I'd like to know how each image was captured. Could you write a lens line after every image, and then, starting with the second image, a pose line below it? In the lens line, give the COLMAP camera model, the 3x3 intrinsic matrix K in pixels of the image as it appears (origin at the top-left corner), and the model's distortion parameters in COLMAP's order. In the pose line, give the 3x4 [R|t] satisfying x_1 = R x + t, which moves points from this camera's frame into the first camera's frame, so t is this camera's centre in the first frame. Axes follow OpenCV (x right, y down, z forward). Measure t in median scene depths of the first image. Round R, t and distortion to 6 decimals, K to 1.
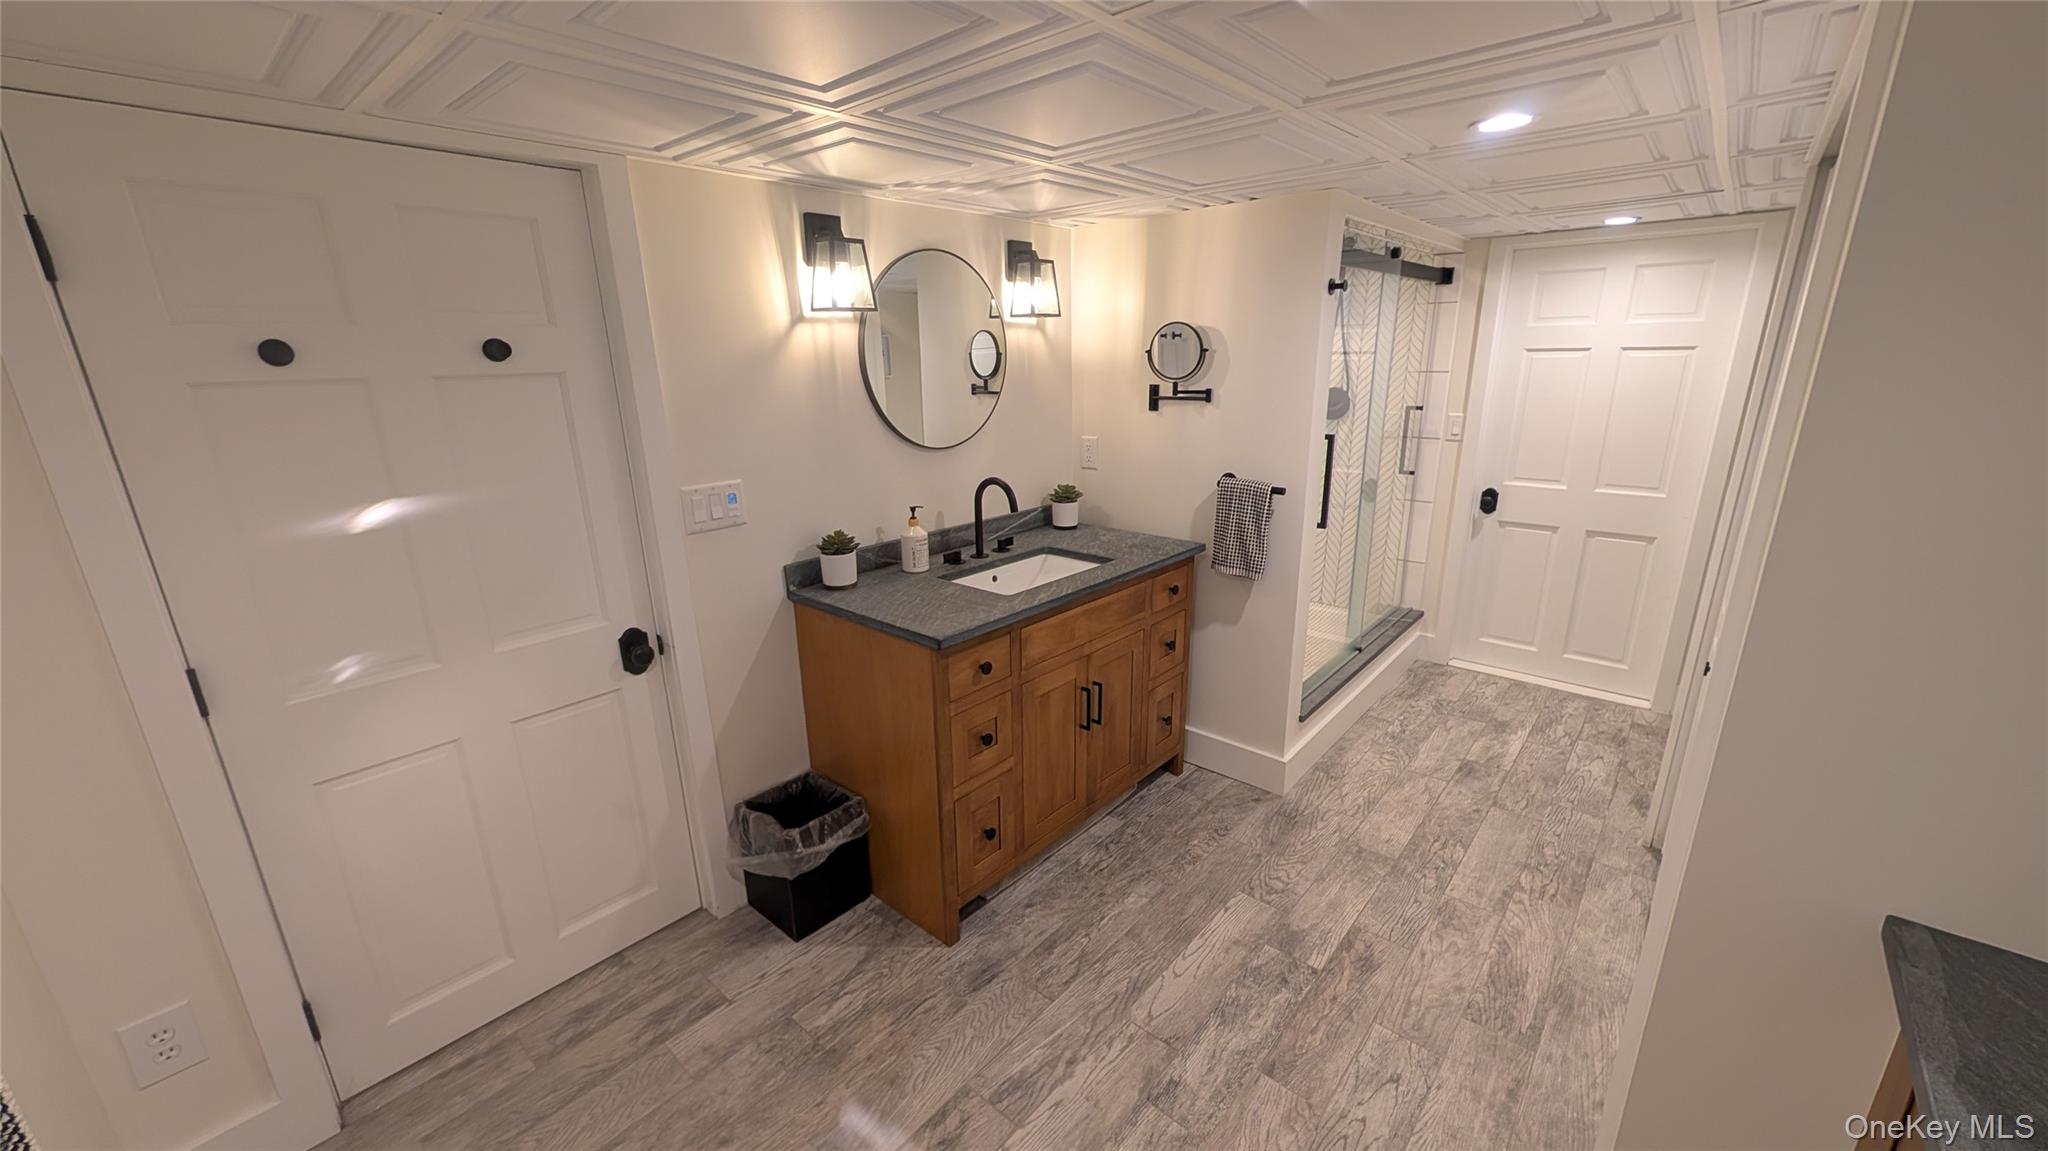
lens RADIAL K [[784.6, 0, 1030.6], [0, 784.6, 583.5], [0, 0, 1]] dist [0.001440, 0.000356]
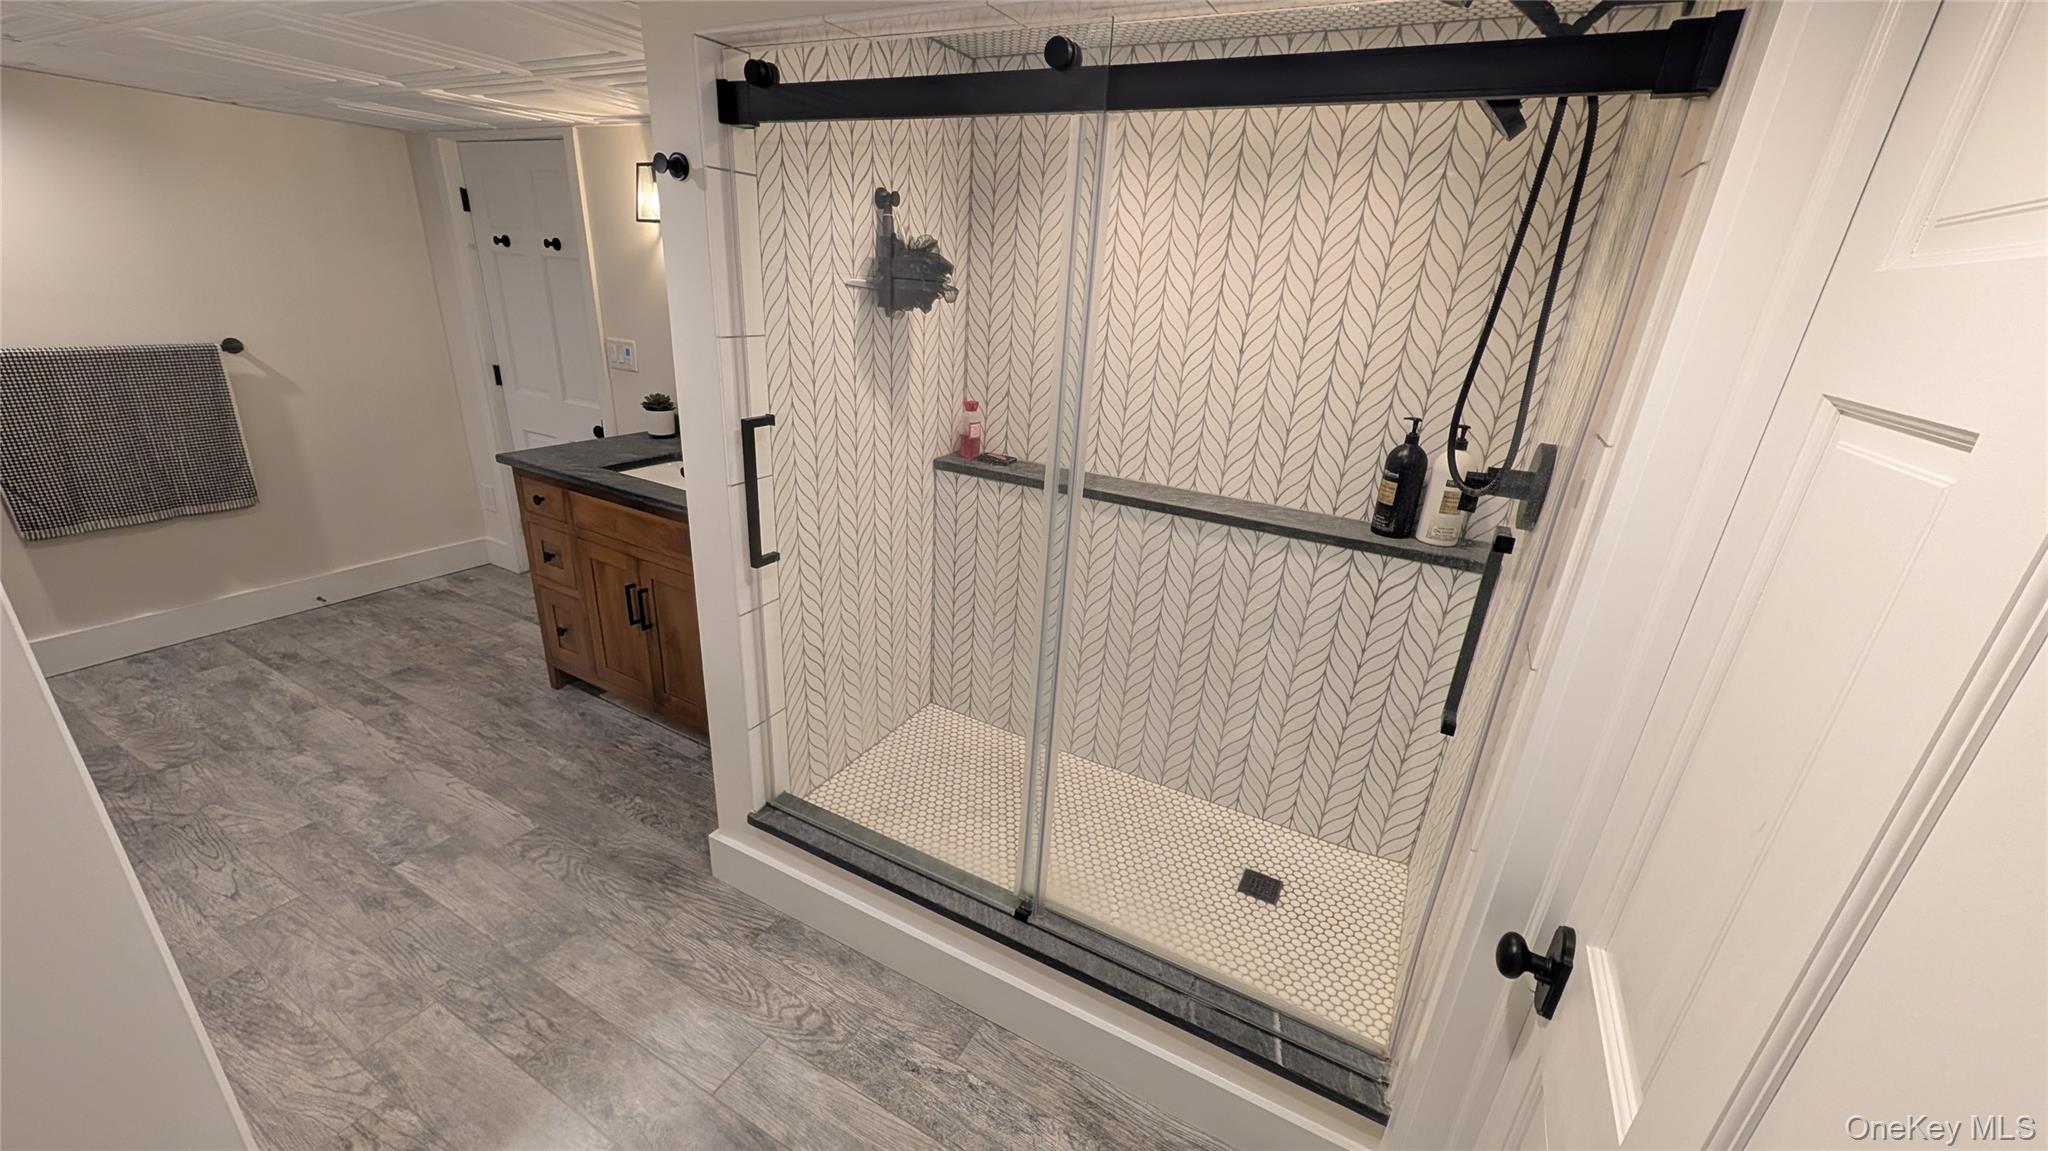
lens RADIAL K [[784.6, 0, 1030.3], [0, 784.6, 581.9], [0, 0, 1]] dist [0.001440, 0.000356]
pose [[0.219939, 0.381258, -0.897925, 1.242611], [-0.339990, 0.892709, 0.295766, -0.401372], [0.914349, 0.240235, 0.325965, 1.247320]]
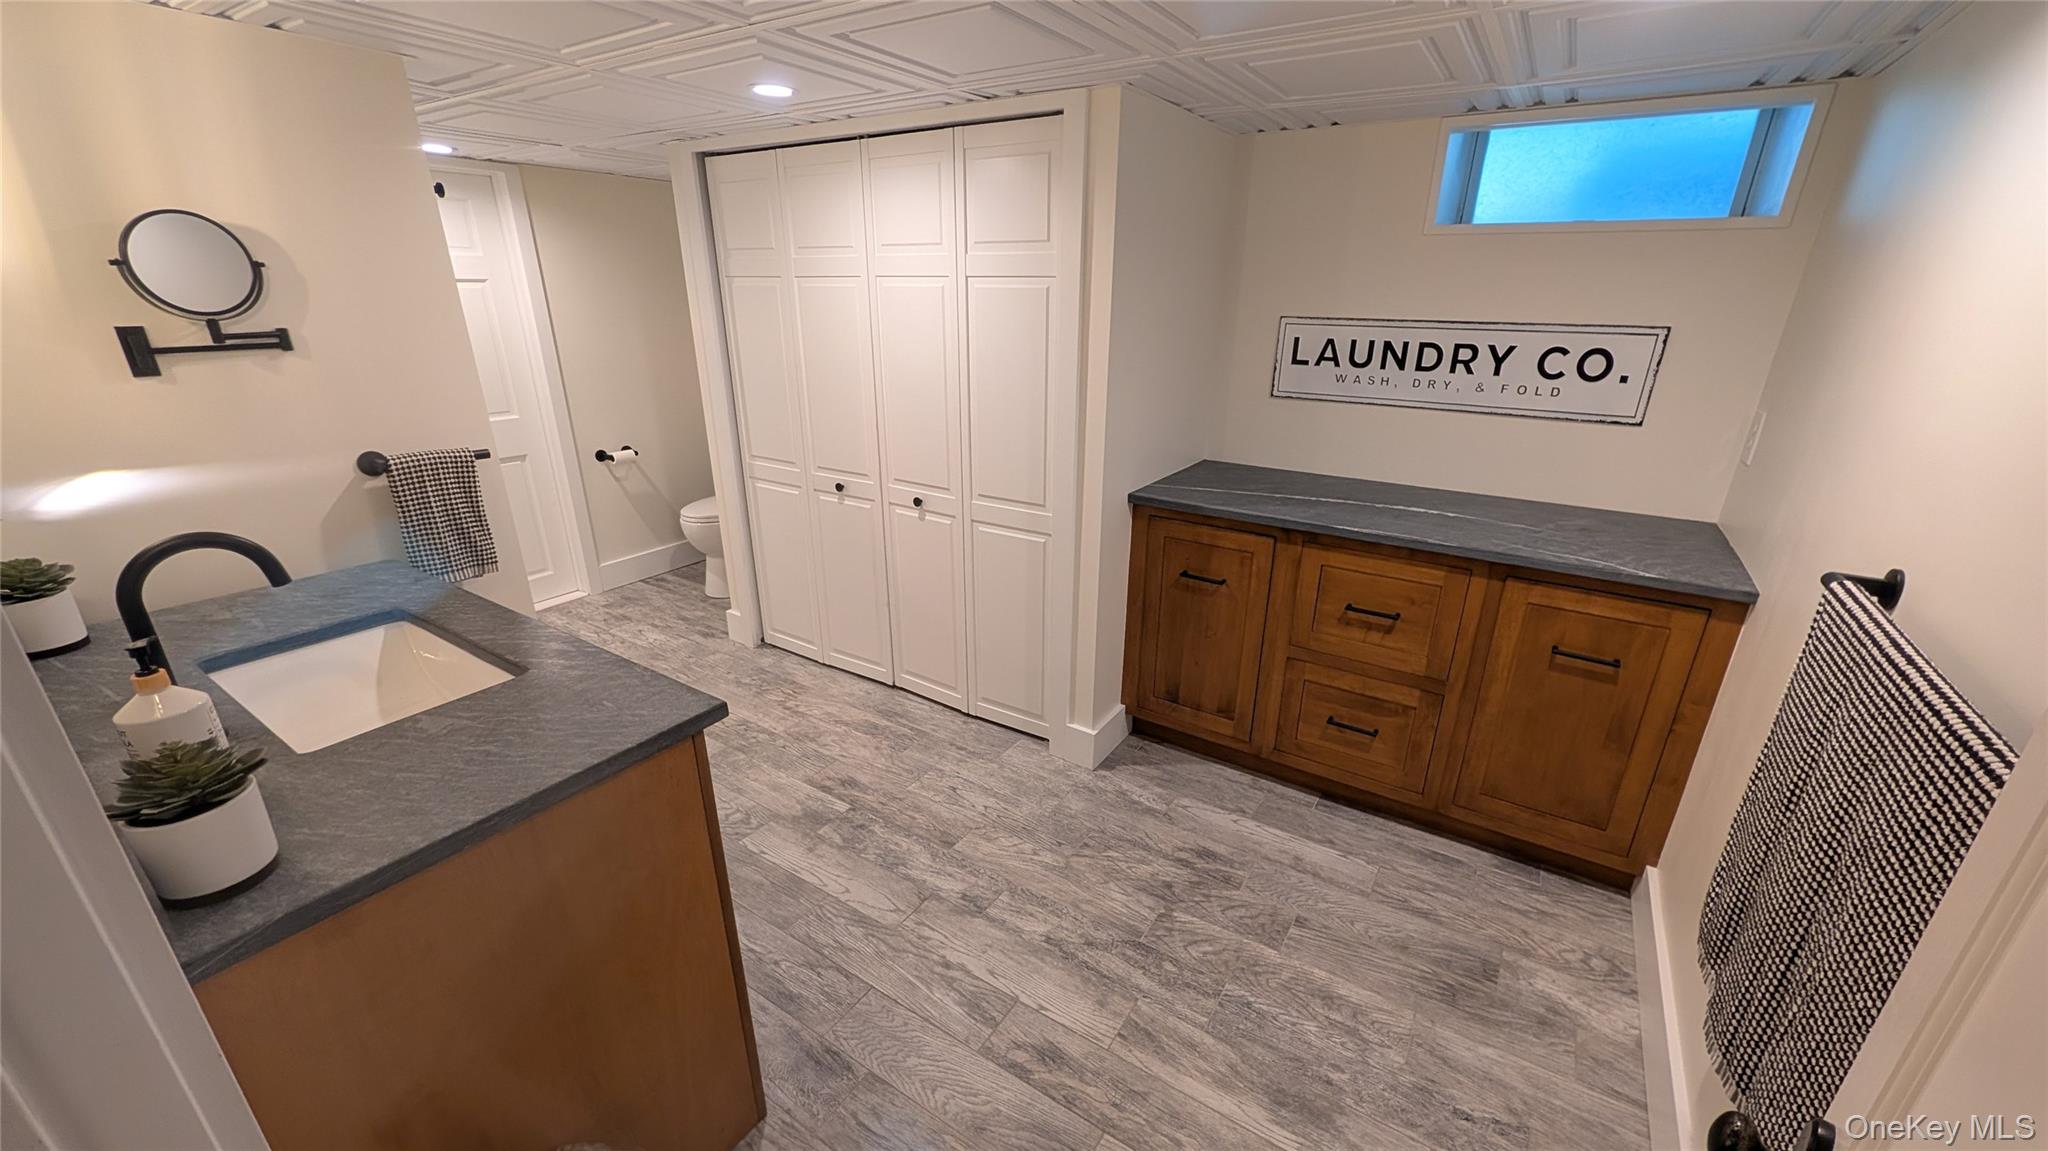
lens RADIAL K [[784.6, 0, 1028.9], [0, 784.6, 583.5], [0, 0, 1]] dist [0.001440, 0.000356]
pose [[-0.138308, -0.336823, 0.931355, -0.625765], [0.274685, 0.890454, 0.362822, -0.160096], [-0.951535, 0.306010, -0.030637, 0.628341]]
